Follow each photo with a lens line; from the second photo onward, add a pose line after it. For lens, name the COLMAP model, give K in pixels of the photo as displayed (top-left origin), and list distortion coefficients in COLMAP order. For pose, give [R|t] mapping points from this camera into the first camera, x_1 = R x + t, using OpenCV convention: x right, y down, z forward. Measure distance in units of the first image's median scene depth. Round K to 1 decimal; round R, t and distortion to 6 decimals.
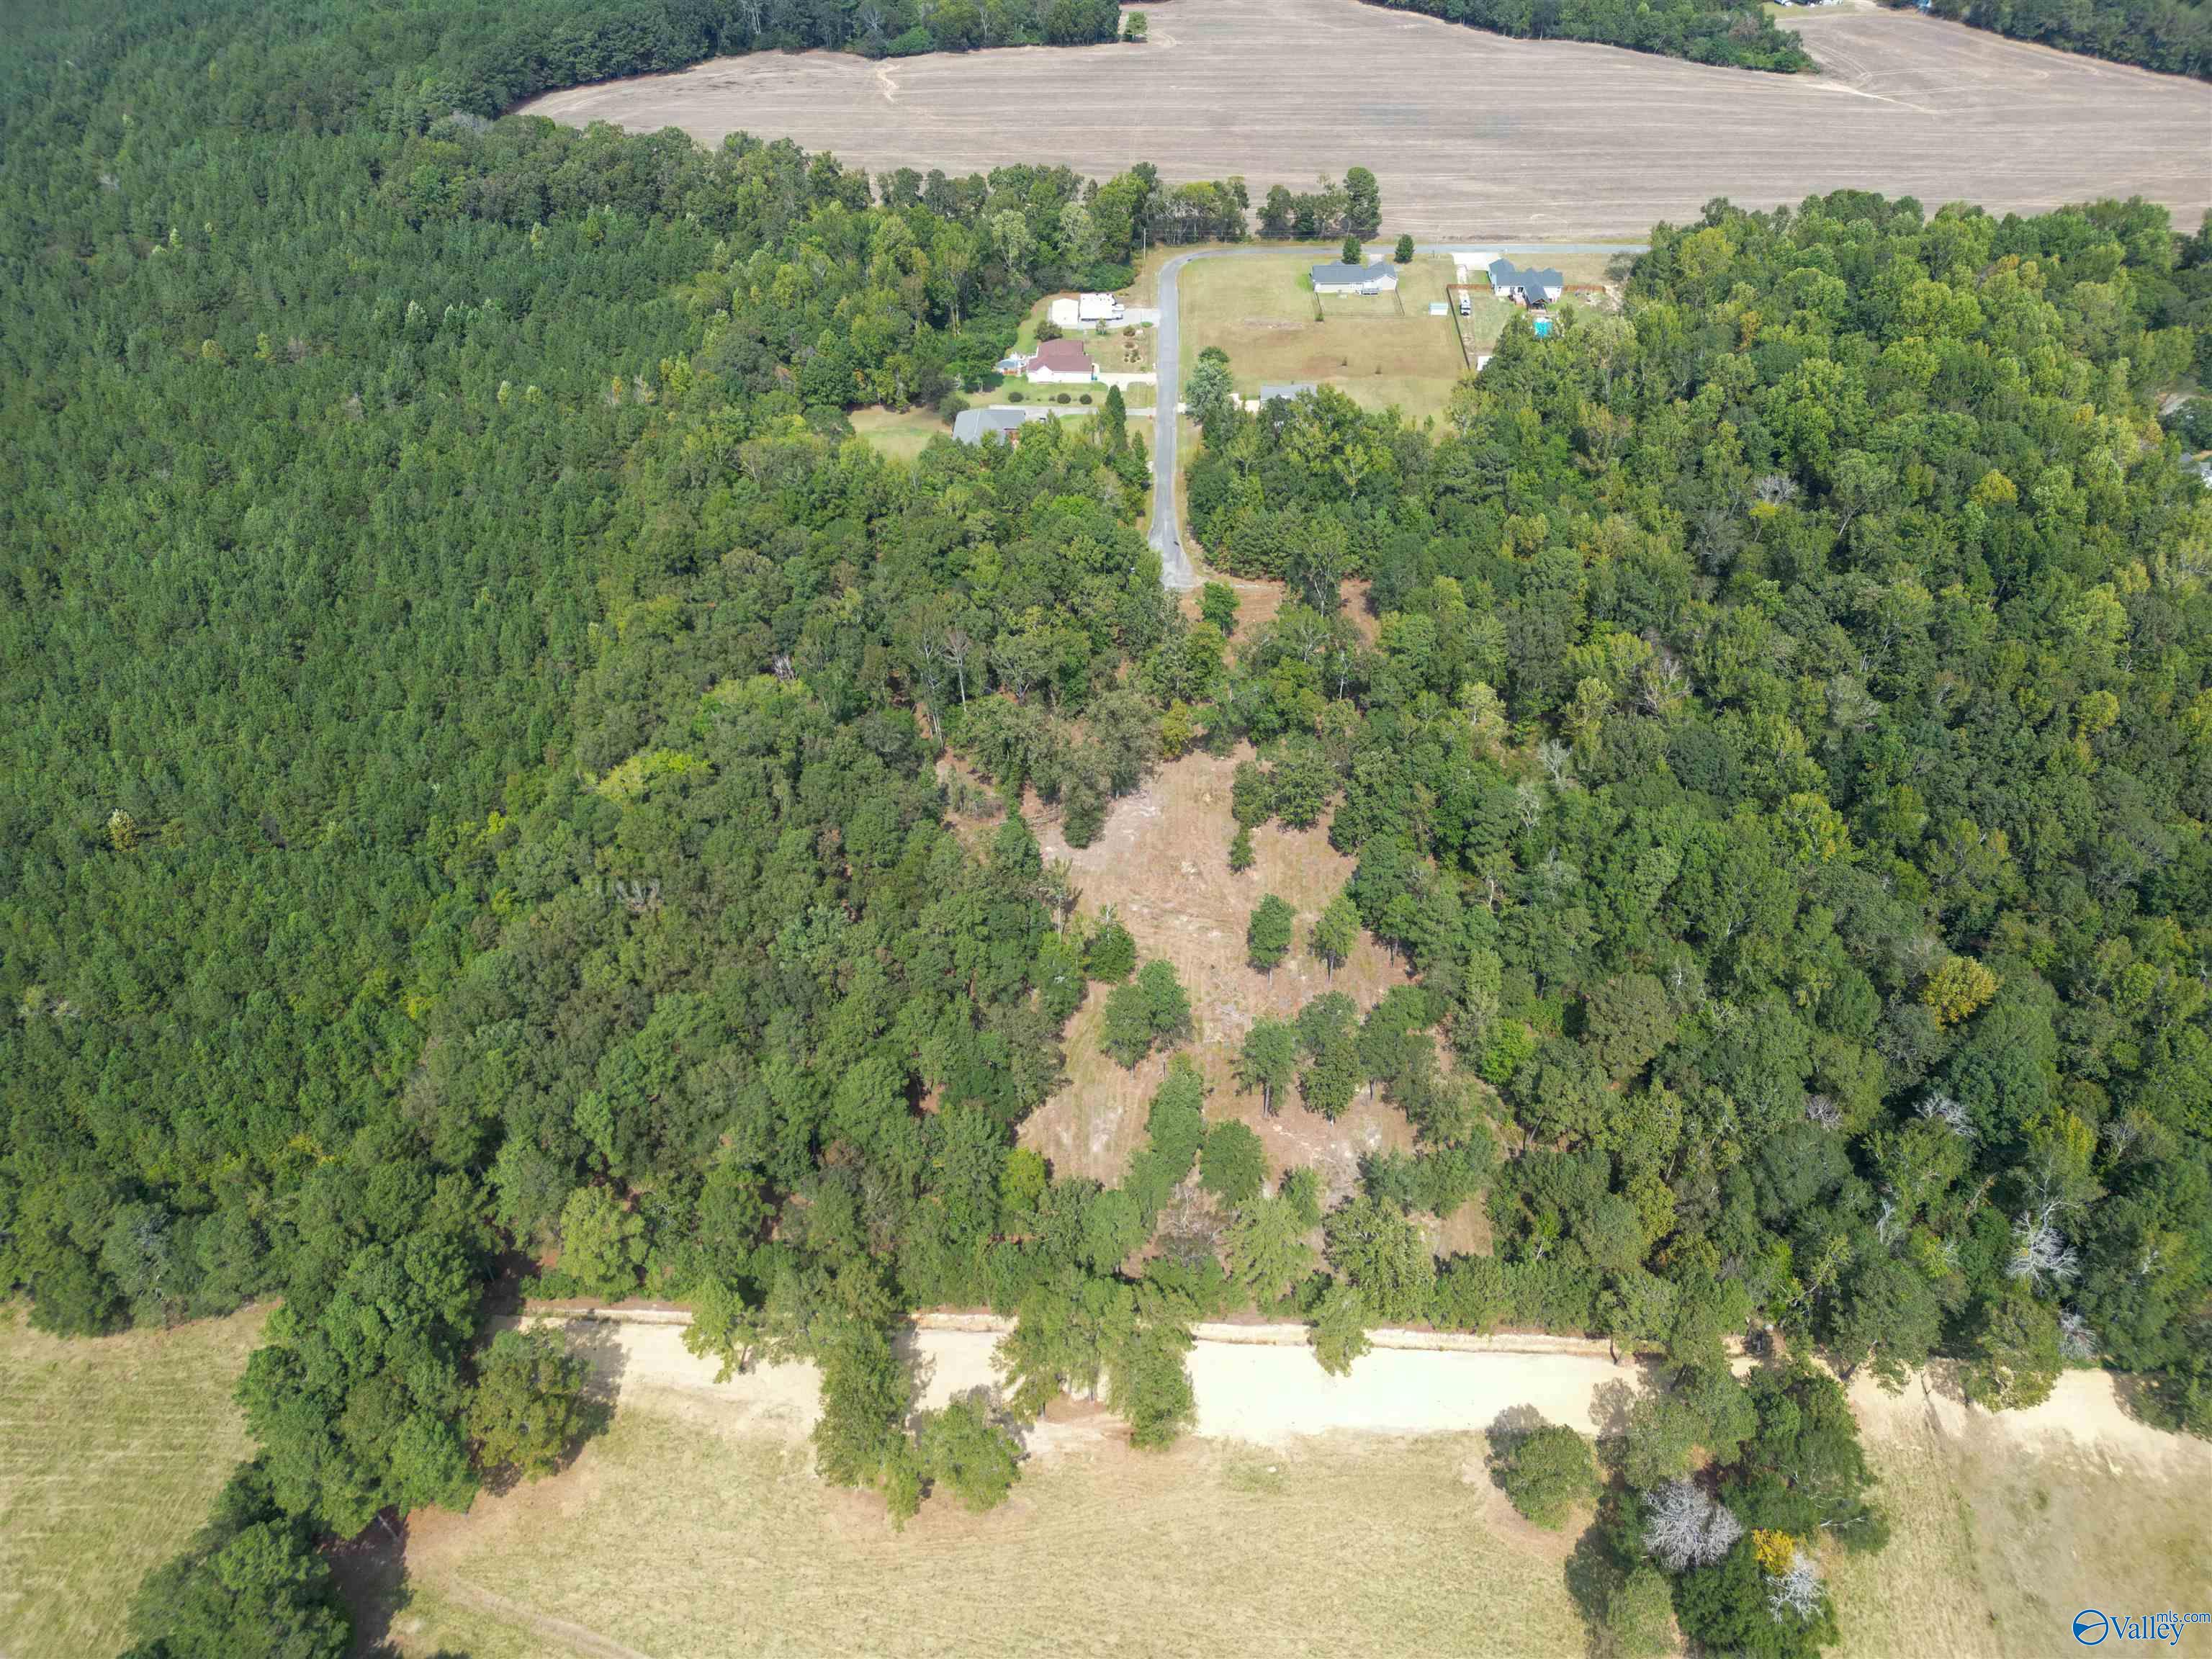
lens RADIAL K [[1561.6, 0, 1106.0], [0, 1561.6, 829.5], [0, 0, 1]] dist [0.042818, 0.001234]
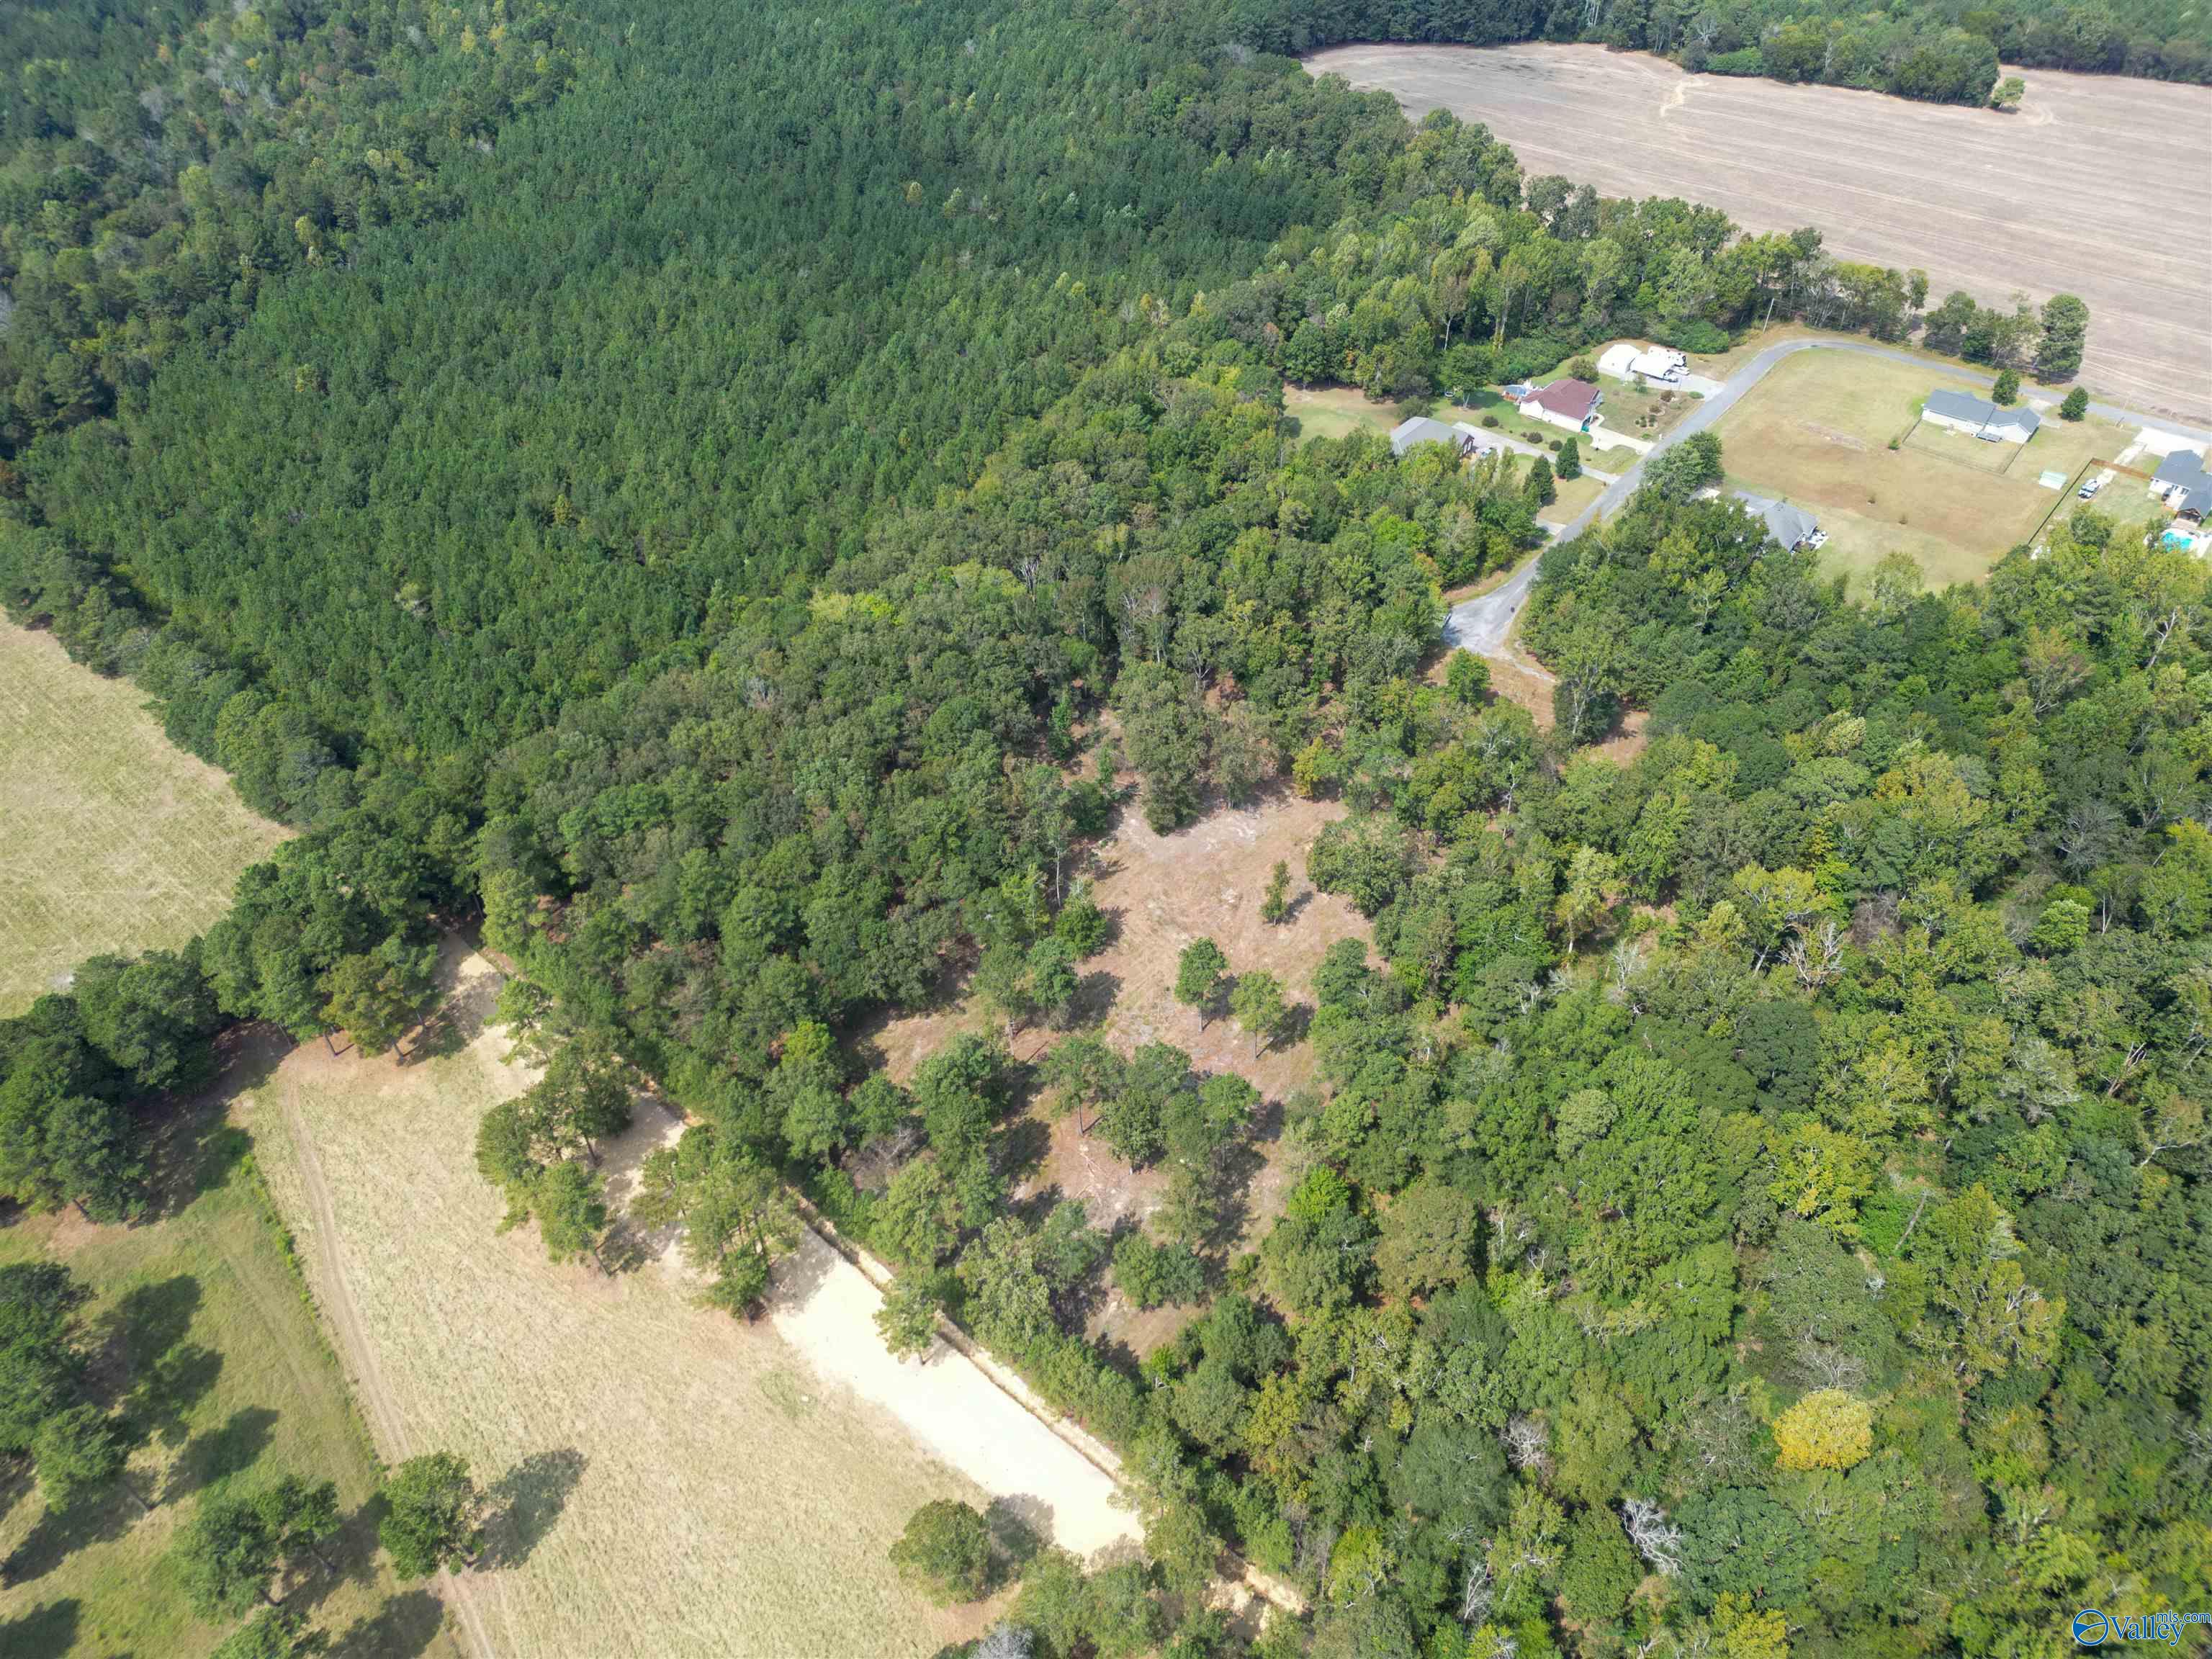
lens RADIAL K [[1535.6, 0, 1106.0], [0, 1535.6, 829.5], [0, 0, 1]] dist [0.035296, -0.007764]
pose [[0.793540, 0.416145, -0.443980, 0.252321], [-0.408421, 0.905087, 0.118359, -0.059556], [0.451095, 0.087408, 0.888185, 0.070699]]
